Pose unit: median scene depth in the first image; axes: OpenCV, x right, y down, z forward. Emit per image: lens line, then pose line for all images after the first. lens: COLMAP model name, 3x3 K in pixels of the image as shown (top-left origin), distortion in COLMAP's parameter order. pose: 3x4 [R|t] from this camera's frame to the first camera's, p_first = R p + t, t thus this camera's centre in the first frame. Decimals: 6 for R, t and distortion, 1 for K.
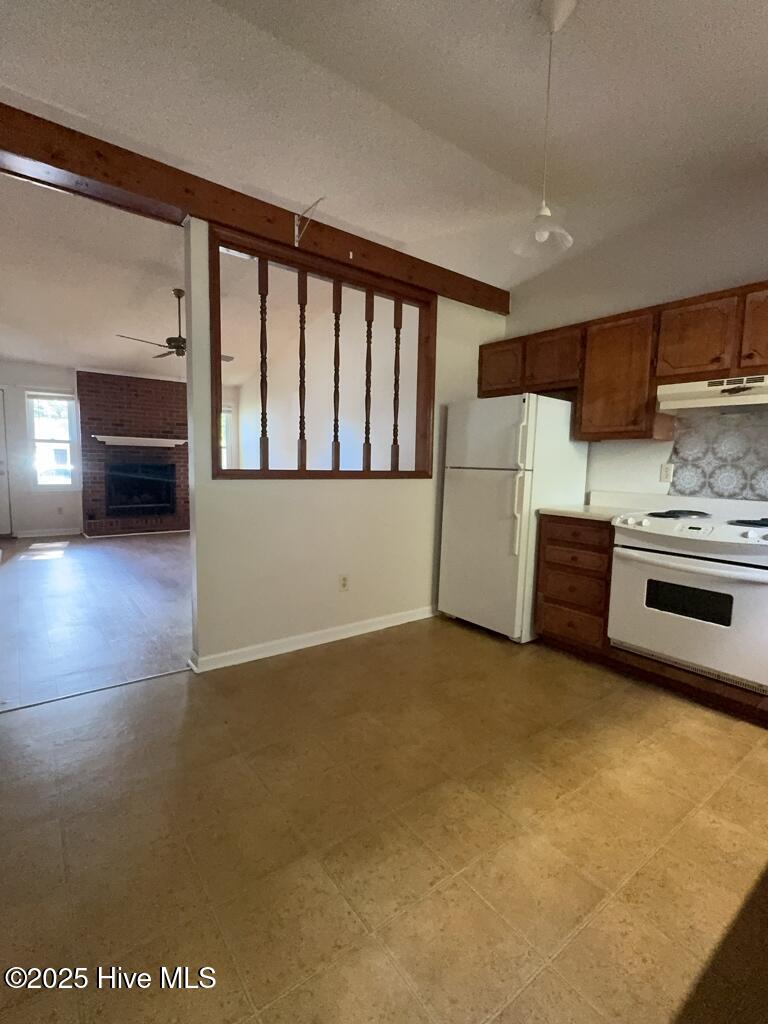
lens RADIAL K [[482.3, 0, 384.0], [0, 482.3, 512.0], [0, 0, 1]] dist [0.020815, -0.000004]
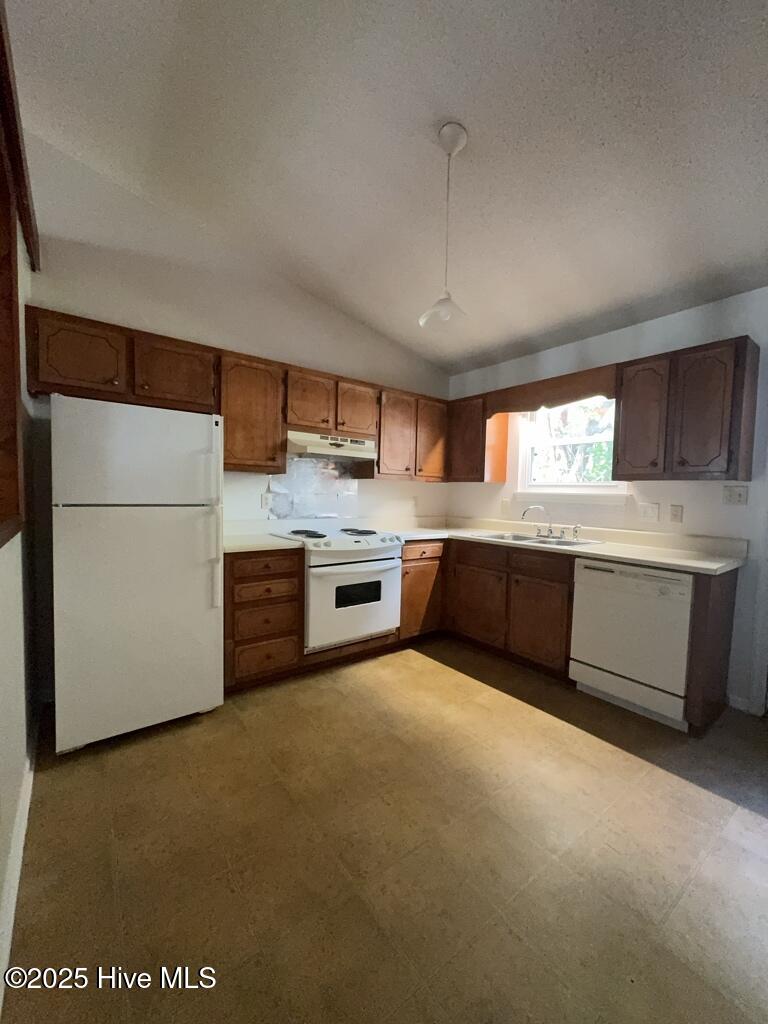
lens RADIAL K [[409.5, 0, 380.4], [0, 409.5, 515.2], [0, 0, 1]] dist [-0.007558, -0.000010]
pose [[0.009780, -0.075041, 0.997132, -0.465945], [0.084965, 0.993636, 0.073944, -0.108112], [-0.996336, 0.083998, 0.016094, 0.780846]]
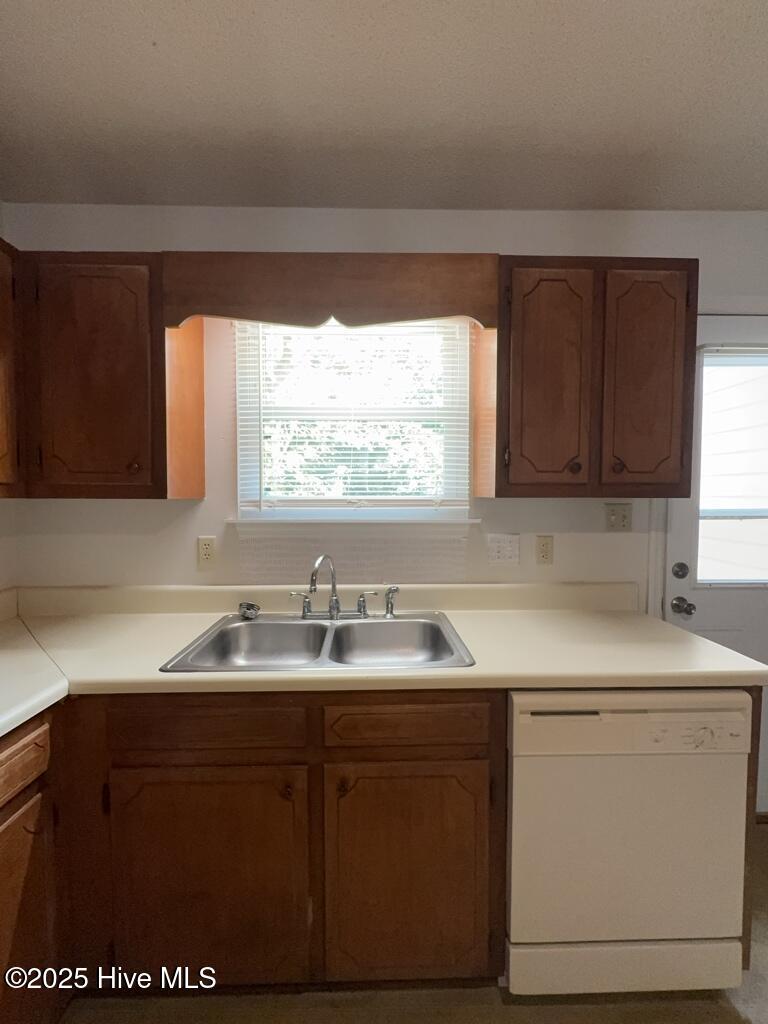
lens RADIAL K [[438.8, 0, 384.0], [0, 438.8, 512.0], [0, 0, 1]] dist [0.000152, 0.000041]
pose [[-0.806434, -0.038165, 0.590092, 0.305860], [0.050840, 0.989745, 0.133493, -0.128719], [-0.589135, 0.137653, -0.796223, 0.725652]]
